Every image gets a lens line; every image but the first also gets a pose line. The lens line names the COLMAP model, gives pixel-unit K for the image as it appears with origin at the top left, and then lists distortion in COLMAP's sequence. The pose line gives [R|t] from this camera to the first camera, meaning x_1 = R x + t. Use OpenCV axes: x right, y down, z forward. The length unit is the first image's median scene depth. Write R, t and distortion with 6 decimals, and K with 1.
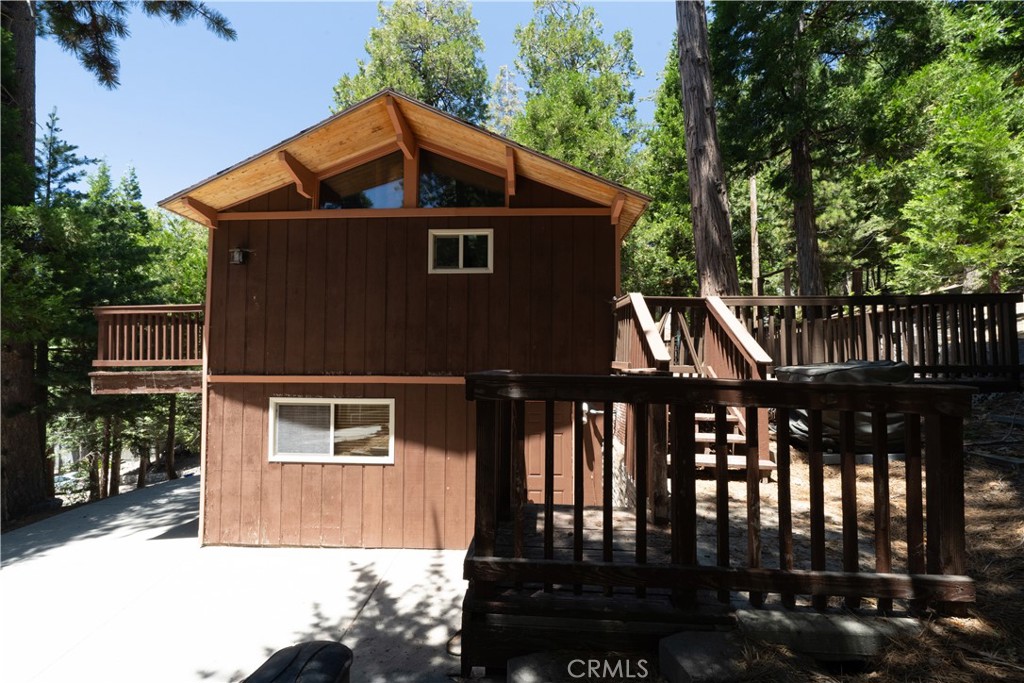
lens RADIAL K [[449.8, 0, 512.3], [0, 449.8, 344.3], [0, 0, 1]] dist [-0.001894, -0.000259]
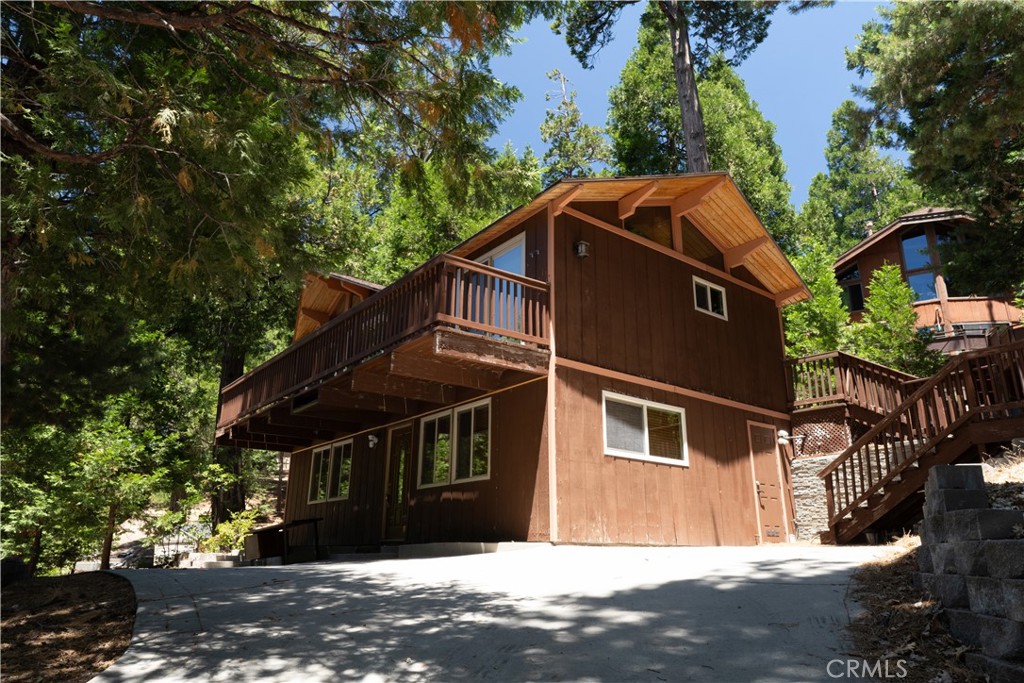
lens RADIAL K [[674.1, 0, 512.9], [0, 674.1, 338.4], [0, 0, 1]] dist [0.000592, -0.002502]
pose [[0.753807, 0.210175, 0.622576, -1.639773], [-0.035330, 0.959060, -0.280991, 0.434035], [-0.656145, 0.189818, 0.730371, 0.025968]]
